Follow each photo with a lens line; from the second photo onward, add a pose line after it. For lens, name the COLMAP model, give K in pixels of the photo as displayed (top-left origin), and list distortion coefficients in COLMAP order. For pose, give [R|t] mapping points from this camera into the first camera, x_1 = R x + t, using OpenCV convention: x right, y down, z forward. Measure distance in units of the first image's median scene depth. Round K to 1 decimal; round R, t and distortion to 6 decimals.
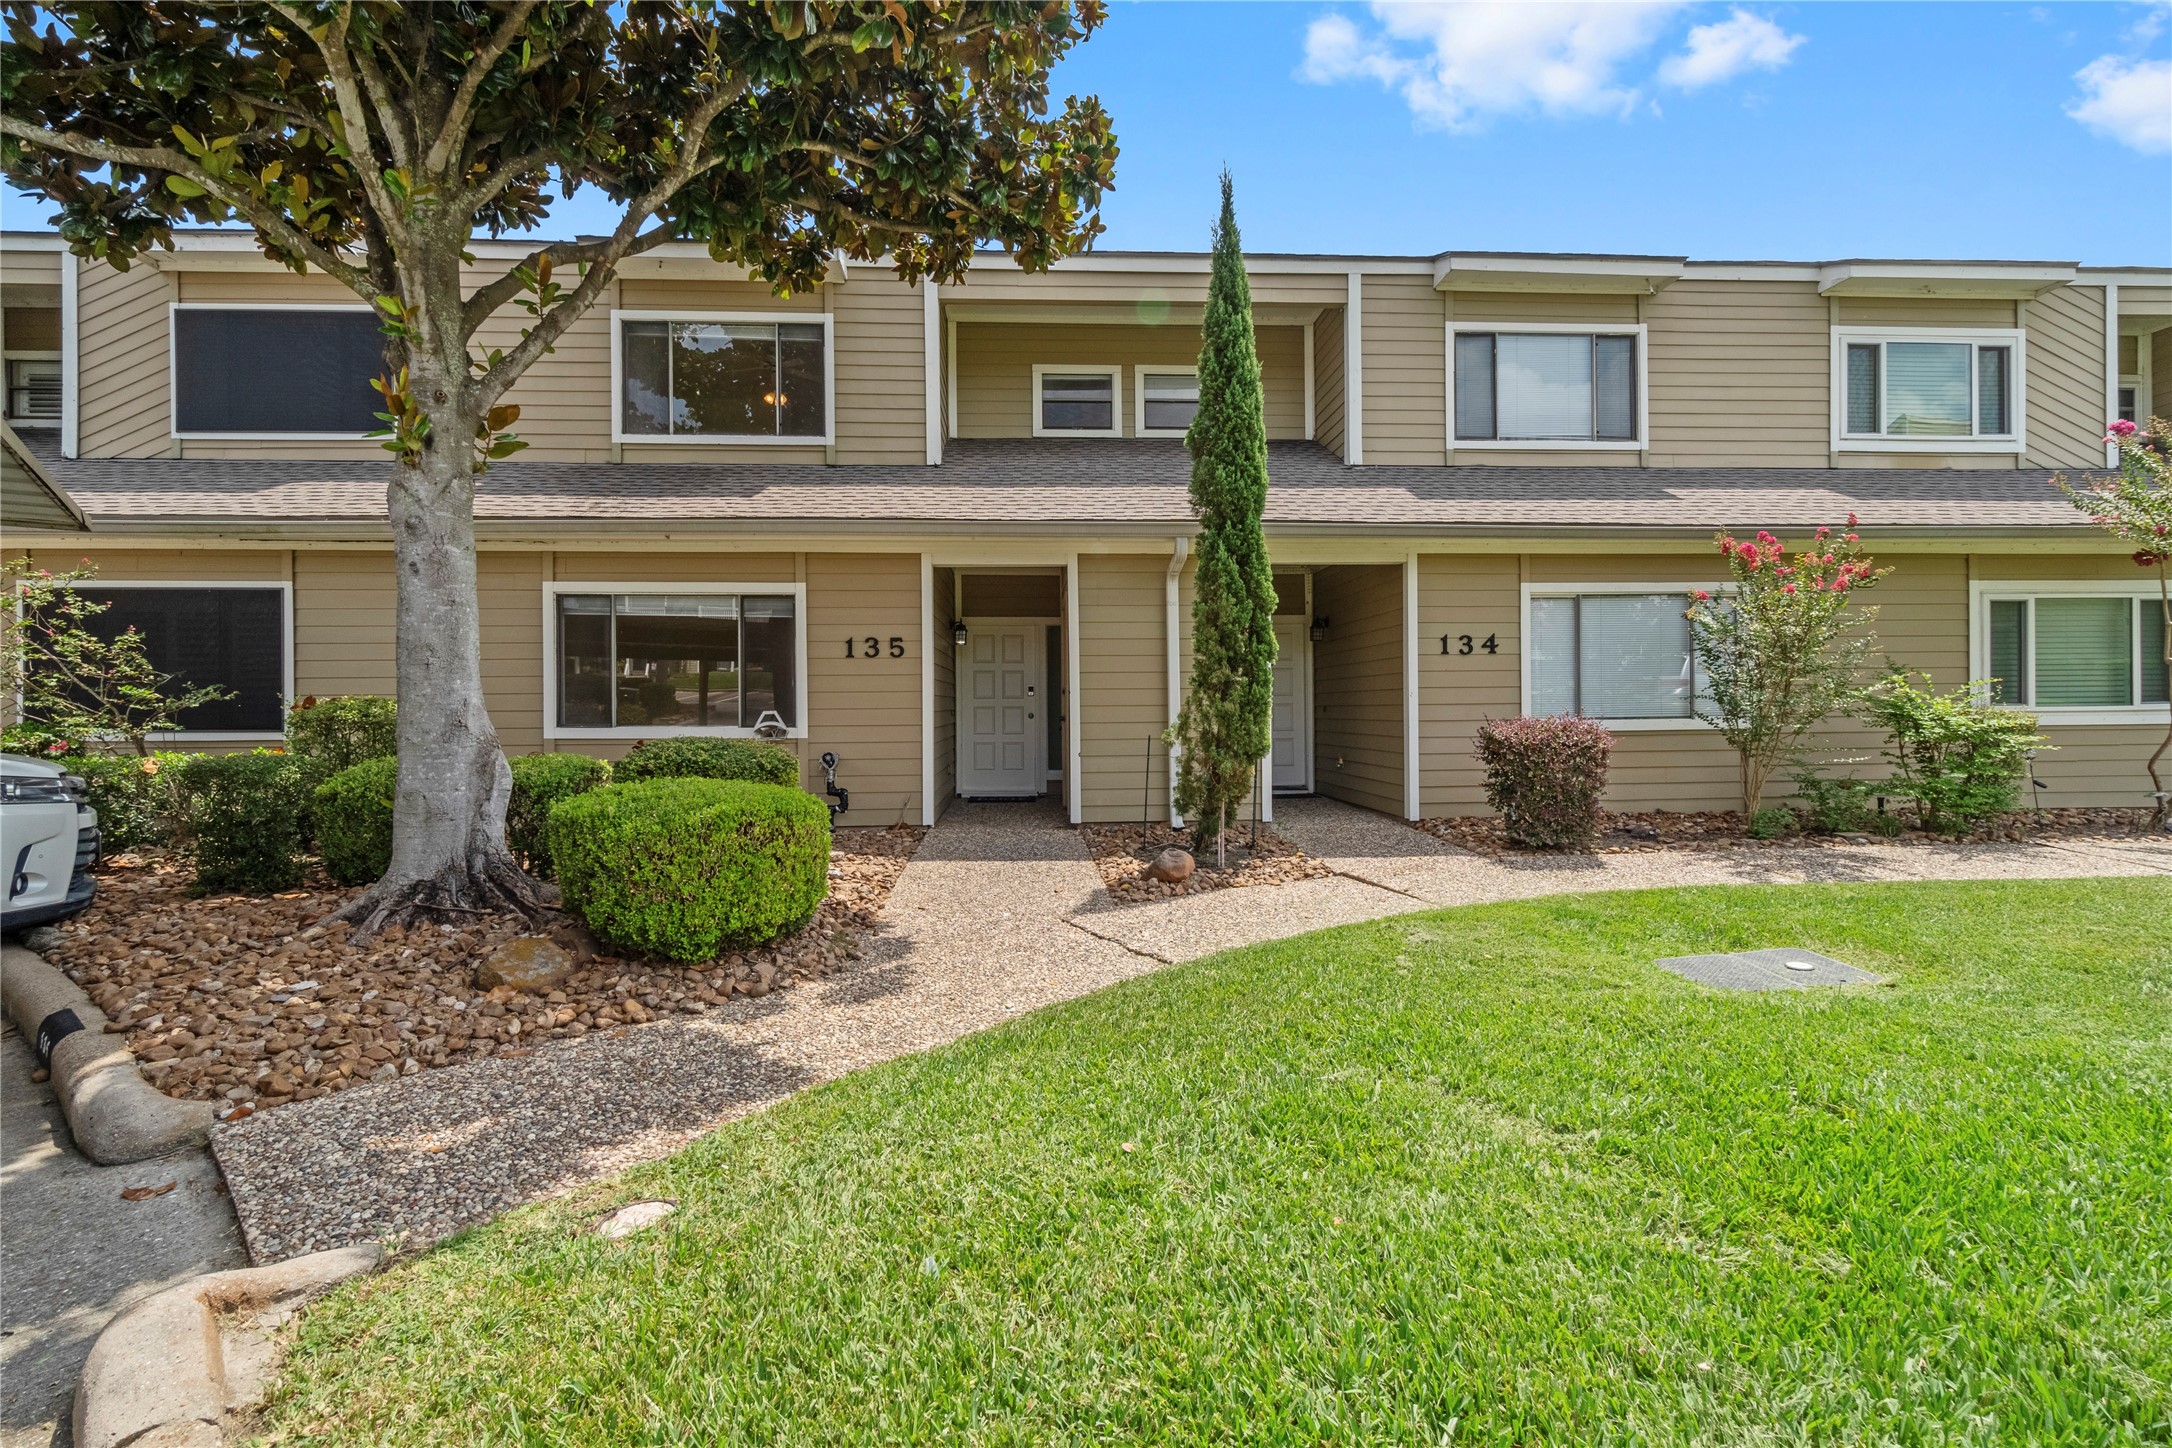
lens RADIAL K [[888.1, 0, 1086.0], [0, 888.1, 728.5], [0, 0, 1]] dist [-0.001380, 0.000107]
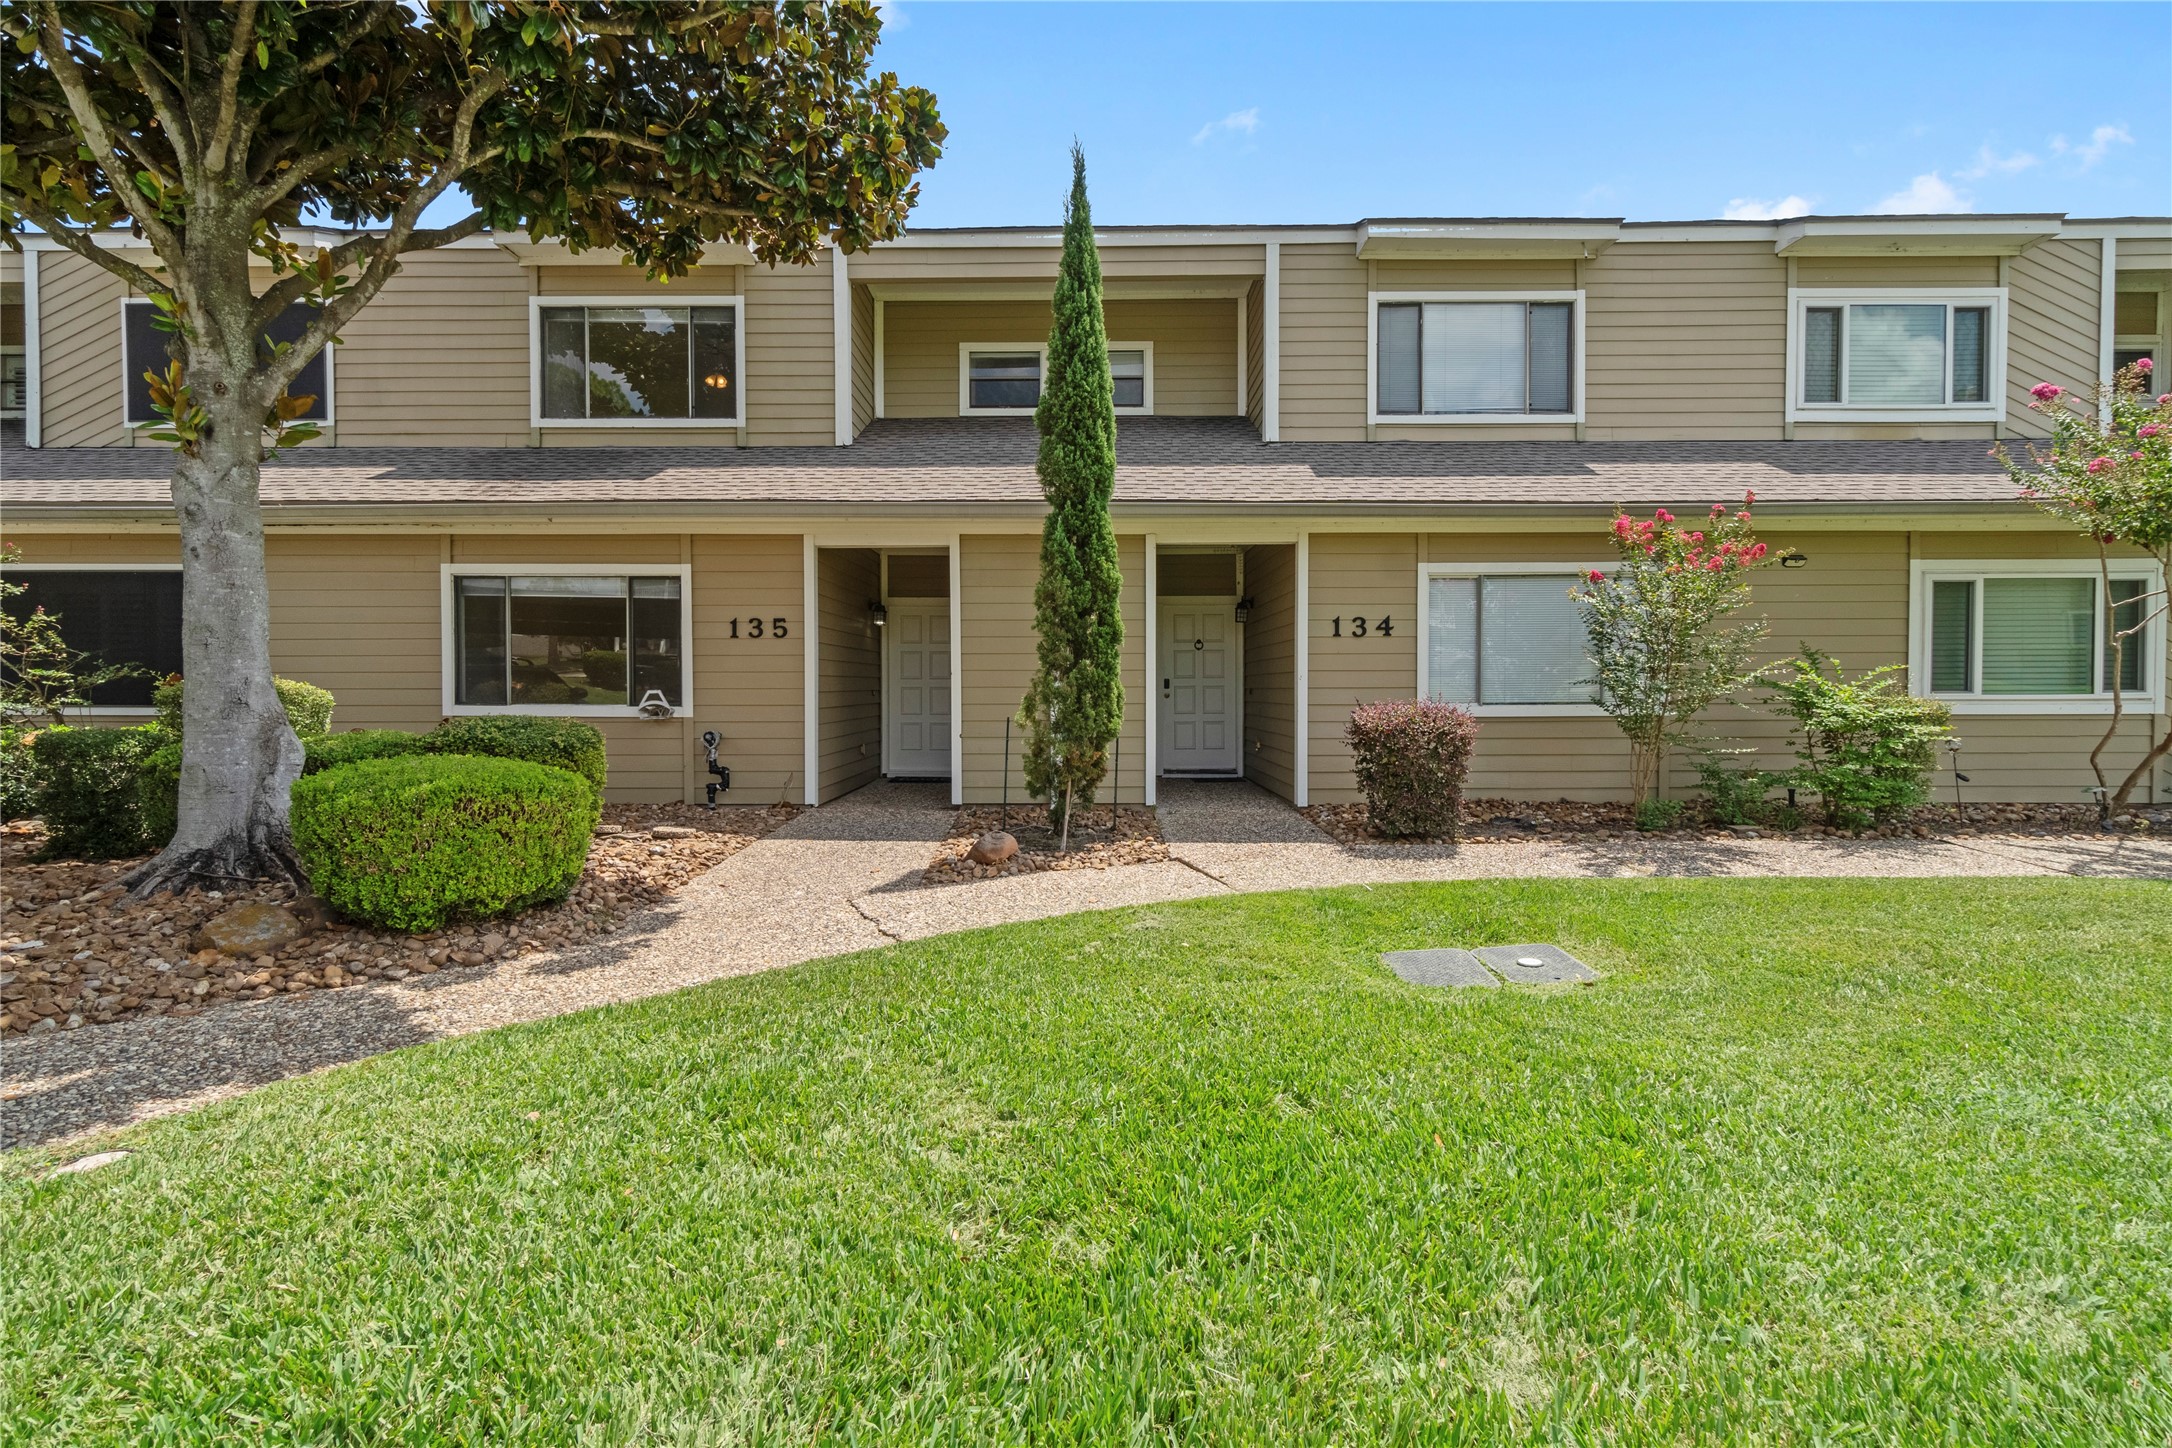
lens RADIAL K [[897.1, 0, 1086.0], [0, 897.1, 724.0], [0, 0, 1]] dist [-0.001730, 0.000001]
pose [[0.998248, 0.008742, -0.058524, 0.210944], [-0.007781, 0.999832, 0.016626, -0.002206], [0.058660, -0.016142, 0.998148, -0.000029]]
